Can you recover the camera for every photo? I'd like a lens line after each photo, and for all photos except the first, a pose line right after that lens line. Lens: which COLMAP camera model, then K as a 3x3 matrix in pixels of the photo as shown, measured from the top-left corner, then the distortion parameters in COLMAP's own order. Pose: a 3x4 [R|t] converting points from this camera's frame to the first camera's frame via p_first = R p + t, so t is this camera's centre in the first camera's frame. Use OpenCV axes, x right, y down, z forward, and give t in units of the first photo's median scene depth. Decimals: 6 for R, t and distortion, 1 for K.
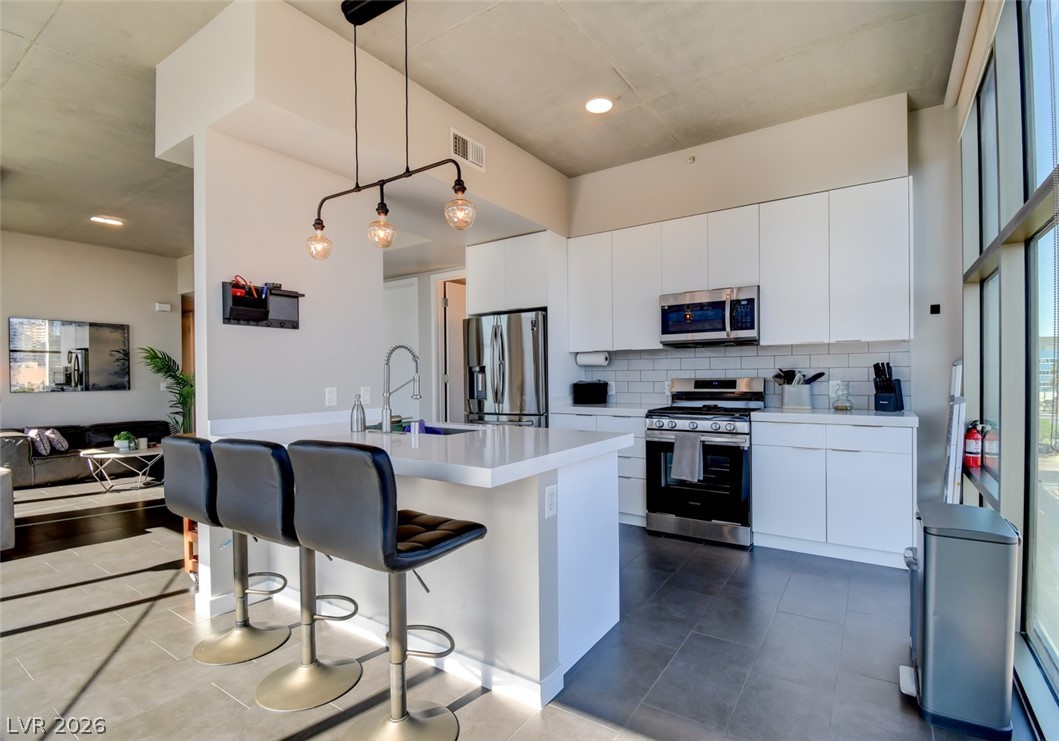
lens RADIAL K [[486.7, 0, 531.0], [0, 486.7, 380.1], [0, 0, 1]] dist [-0.001645, -0.000375]
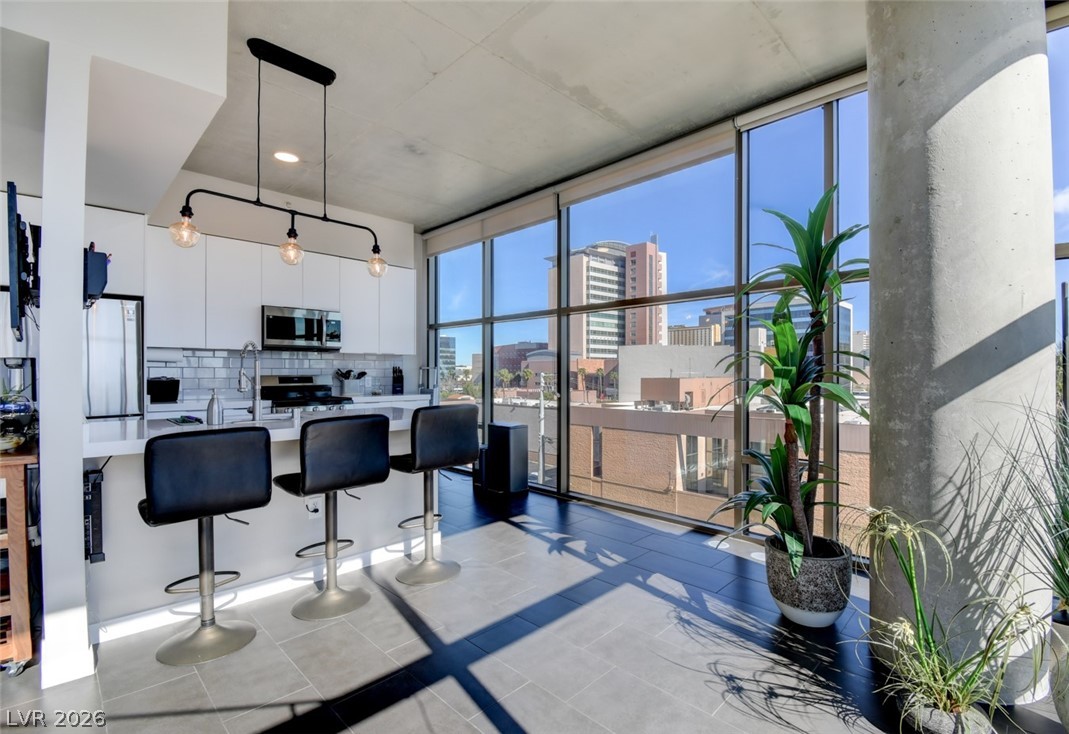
lens RADIAL K [[498.2, 0, 534.5], [0, 498.2, 367.0], [0, 0, 1]] dist [0.000461, -0.000004]
pose [[0.228628, 0.019258, 0.973323, -0.856325], [0.004563, 0.999772, -0.020853, 0.005968], [-0.973503, 0.009208, 0.228488, 0.080826]]
